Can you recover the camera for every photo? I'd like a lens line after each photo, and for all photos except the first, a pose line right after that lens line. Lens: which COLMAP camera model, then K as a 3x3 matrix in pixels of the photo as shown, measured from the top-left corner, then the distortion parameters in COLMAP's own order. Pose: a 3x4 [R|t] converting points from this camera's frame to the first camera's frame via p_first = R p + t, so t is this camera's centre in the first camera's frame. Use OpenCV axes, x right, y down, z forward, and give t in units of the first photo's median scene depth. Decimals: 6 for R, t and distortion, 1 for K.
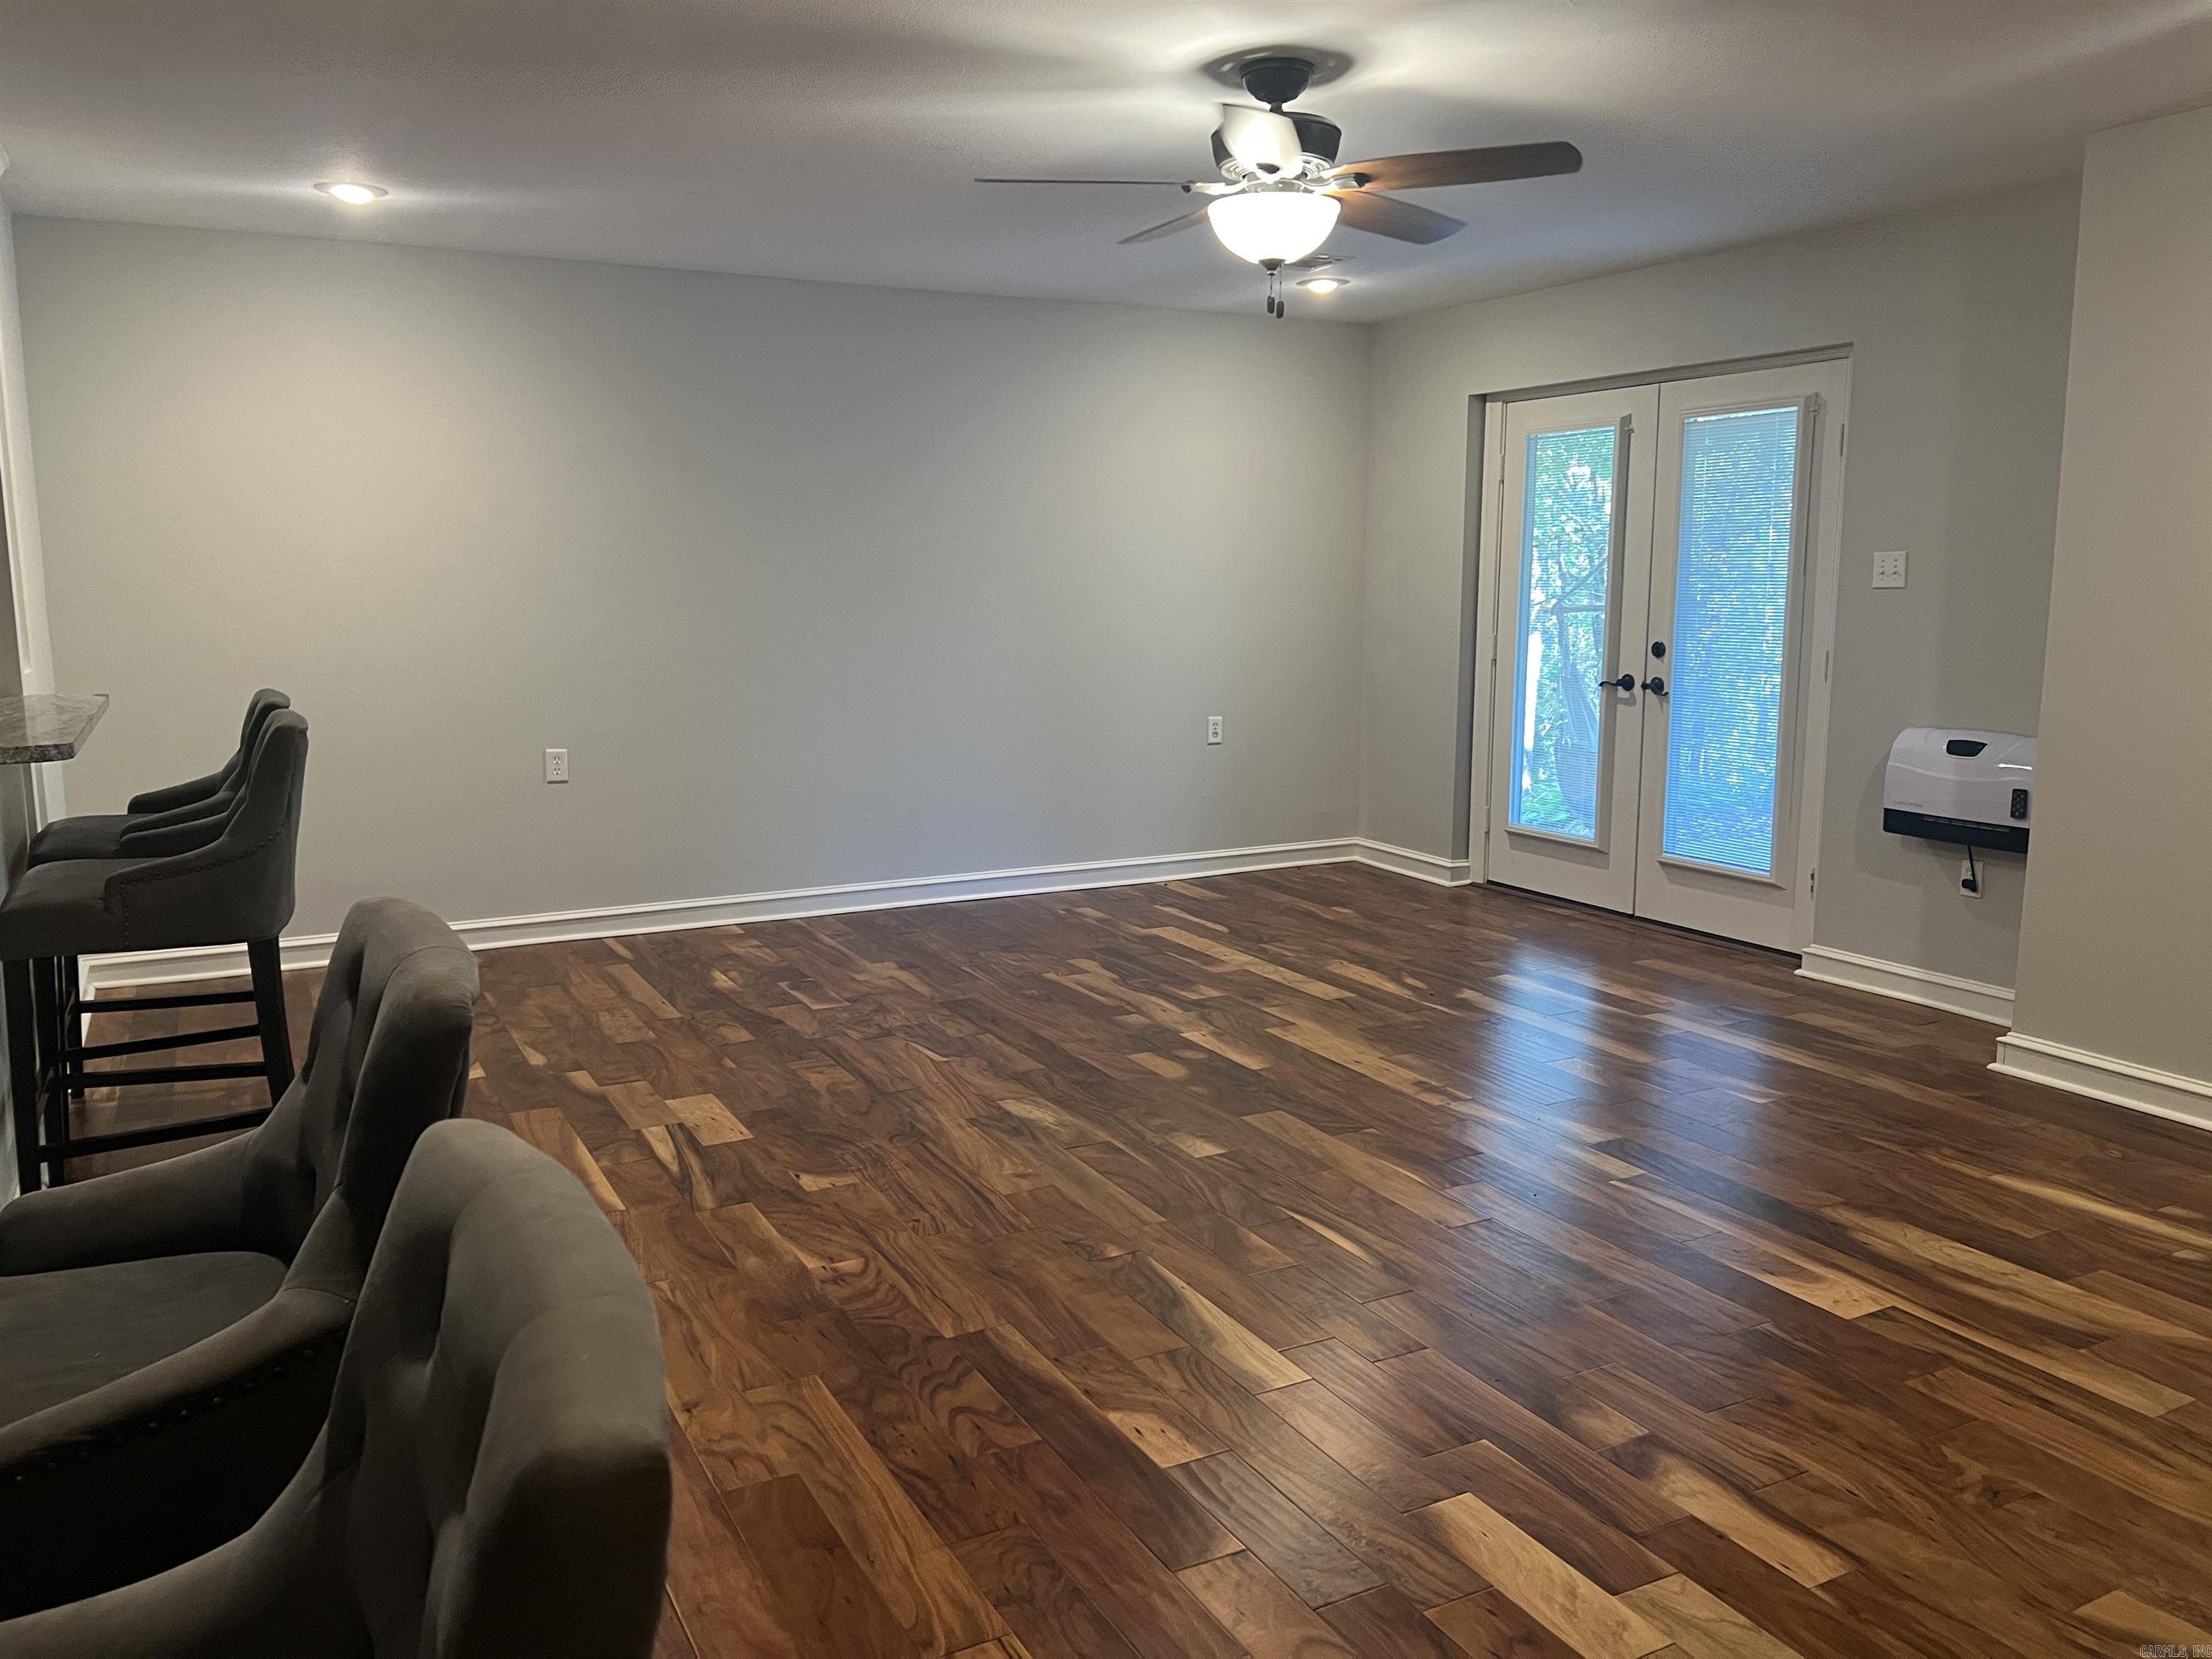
lens RADIAL K [[1668.4, 0, 1088.7], [0, 1668.4, 848.9], [0, 0, 1]] dist [0.080043, -0.110380]
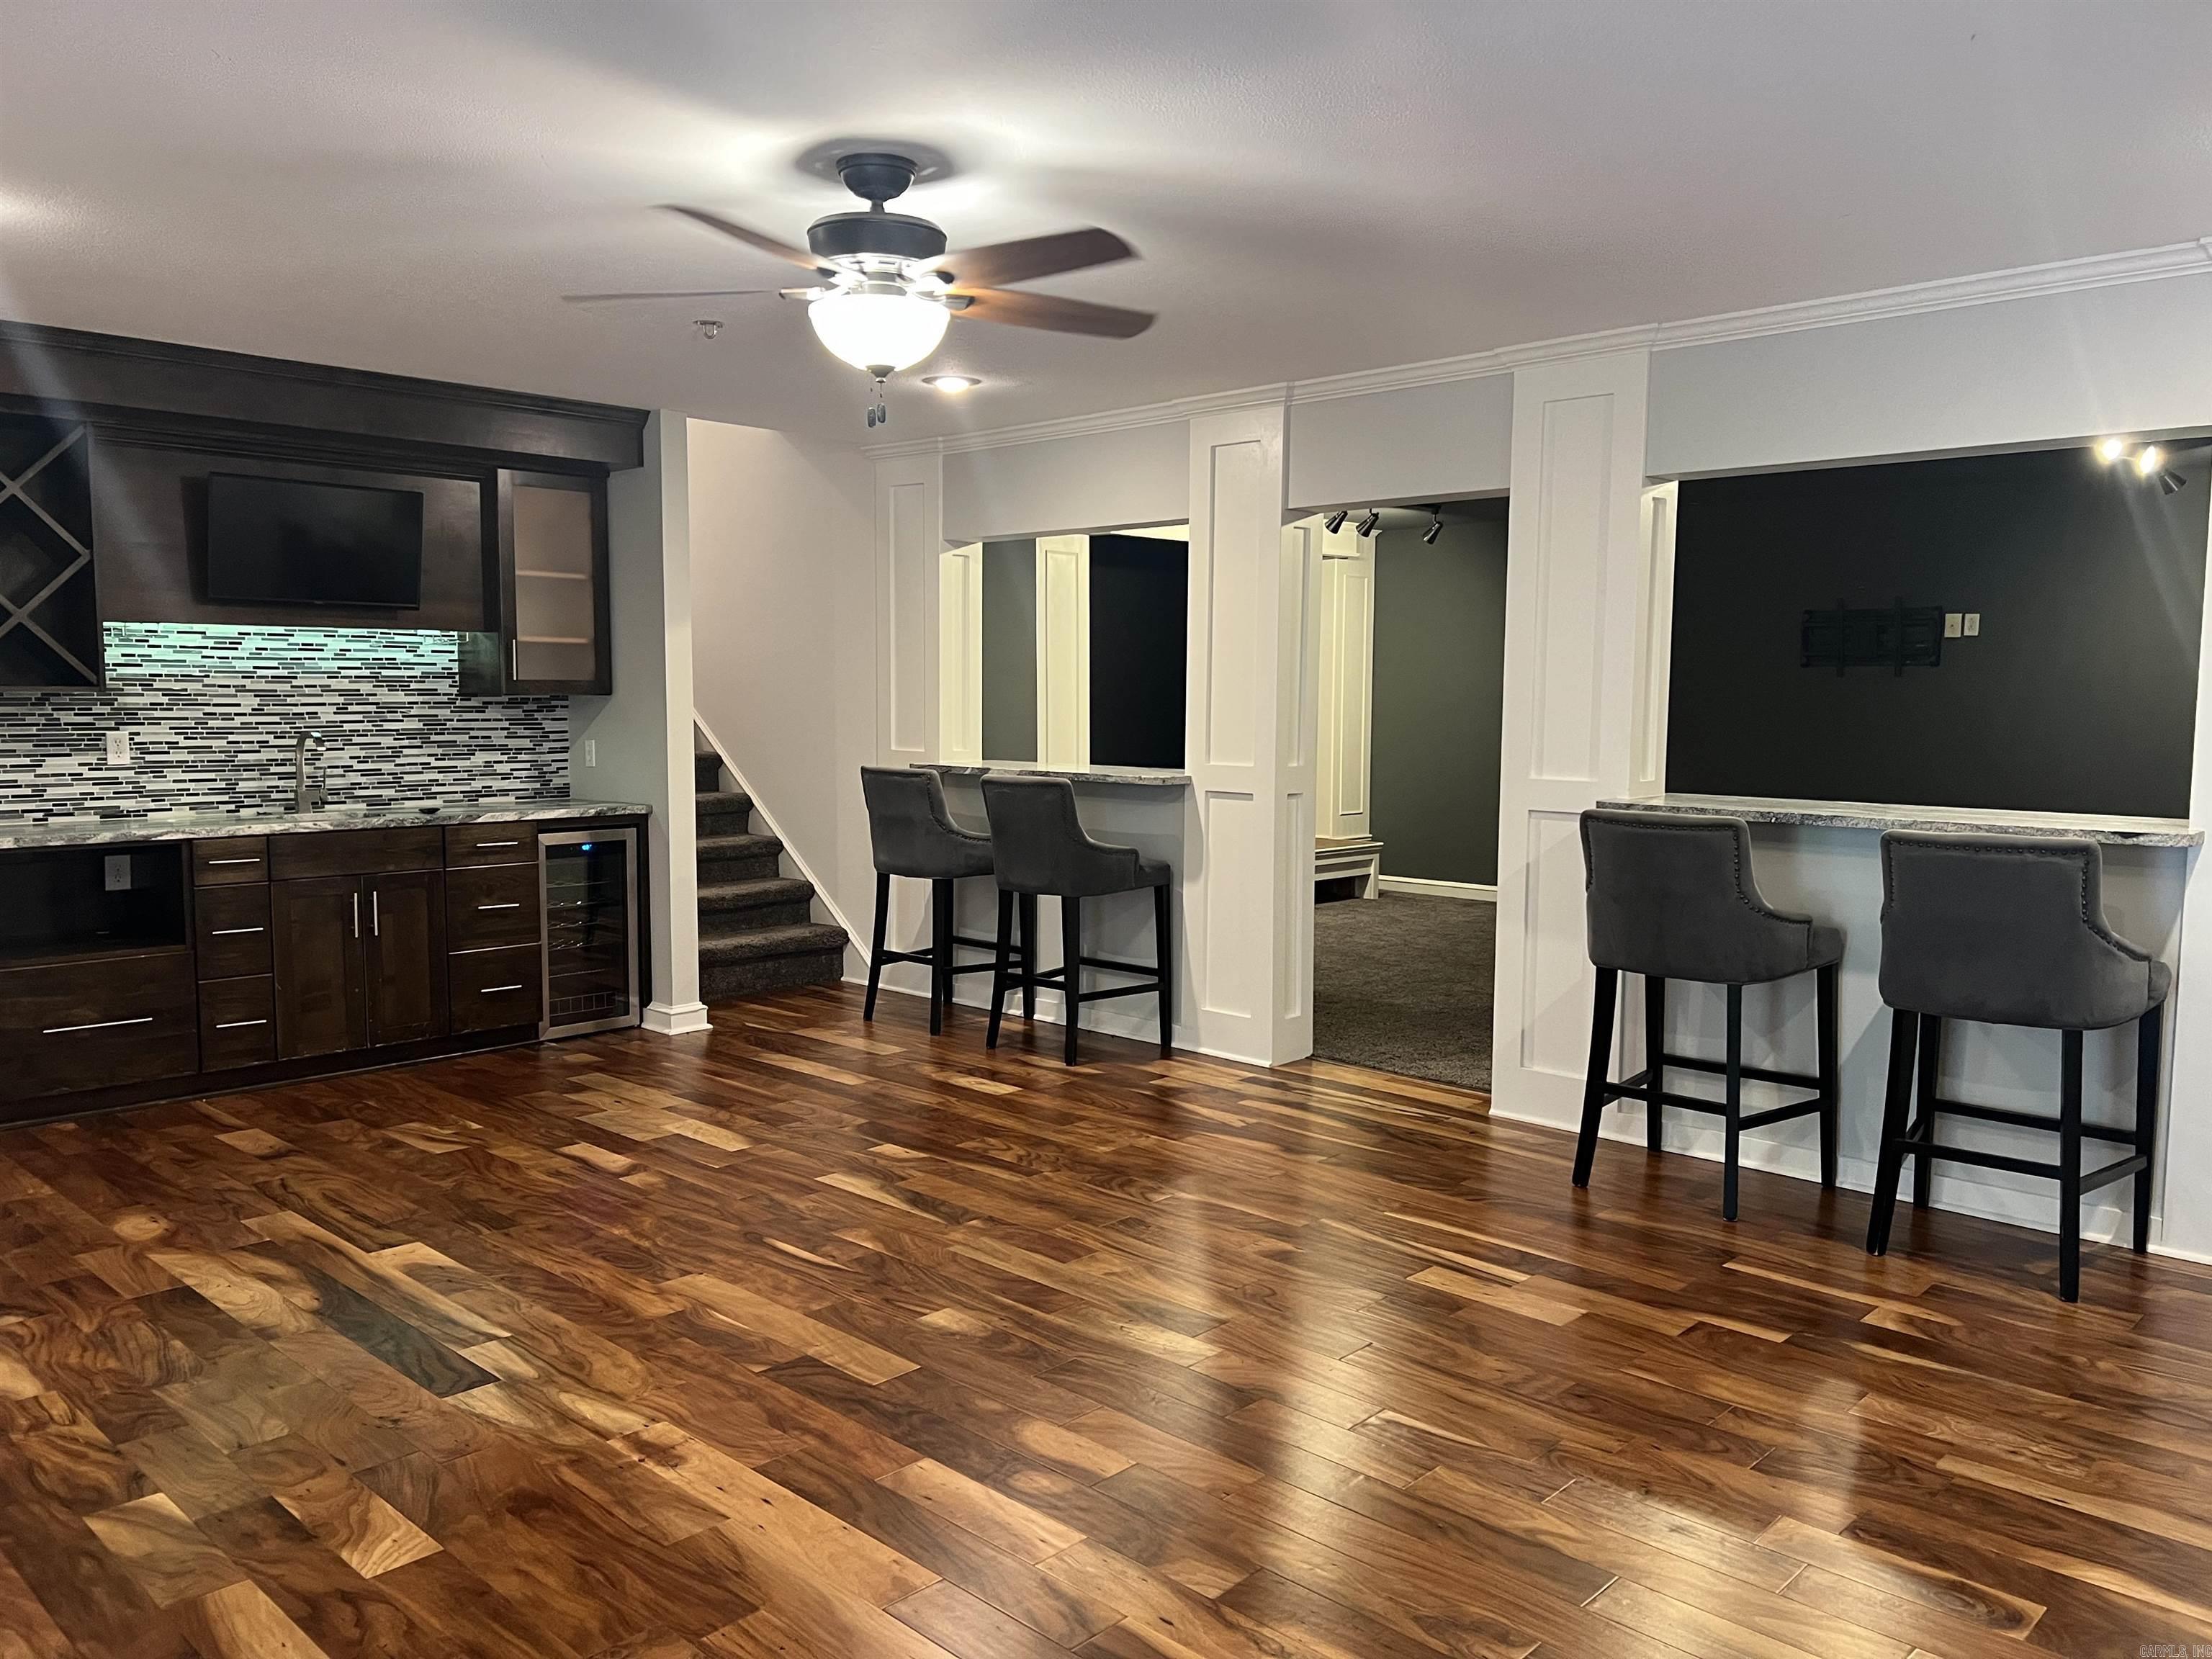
lens RADIAL K [[1668.4, 0, 1088.7], [0, 1668.4, 848.9], [0, 0, 1]] dist [0.080043, -0.110380]
pose [[-0.949605, 0.028162, -0.312180, 0.312014], [-0.055449, 0.965155, 0.255737, -0.352384], [0.308504, 0.260160, -0.914955, 2.049298]]
